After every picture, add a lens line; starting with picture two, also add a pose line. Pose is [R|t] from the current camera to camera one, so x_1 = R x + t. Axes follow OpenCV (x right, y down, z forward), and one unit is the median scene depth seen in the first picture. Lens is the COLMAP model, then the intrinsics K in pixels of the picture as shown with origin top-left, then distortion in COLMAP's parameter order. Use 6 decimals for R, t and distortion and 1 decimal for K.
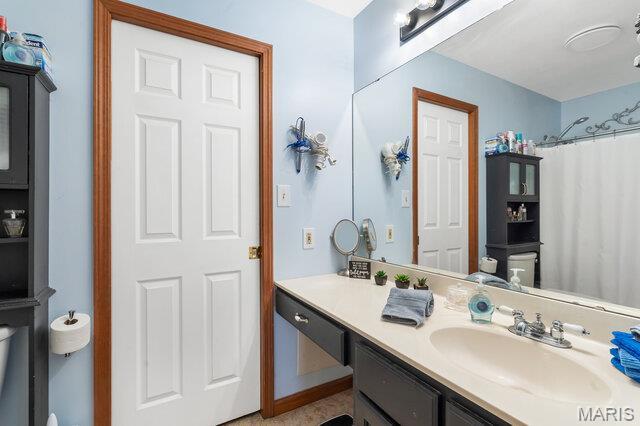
lens RADIAL K [[293.4, 0, 316.8], [0, 293.4, 210.7], [0, 0, 1]] dist [0.000662, 0.000368]
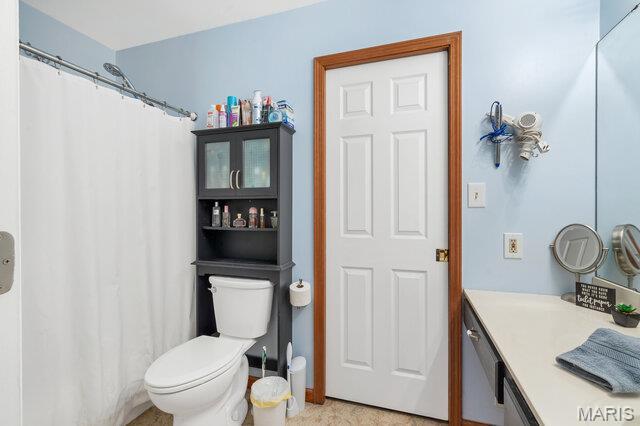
lens RADIAL K [[293.4, 0, 316.5], [0, 293.4, 212.8], [0, 0, 1]] dist [0.000662, 0.000368]
pose [[0.668282, 0.006137, -0.743882, 0.236473], [0.000891, 0.999959, 0.009049, -0.006148], [0.743907, -0.006710, 0.668249, 0.050287]]
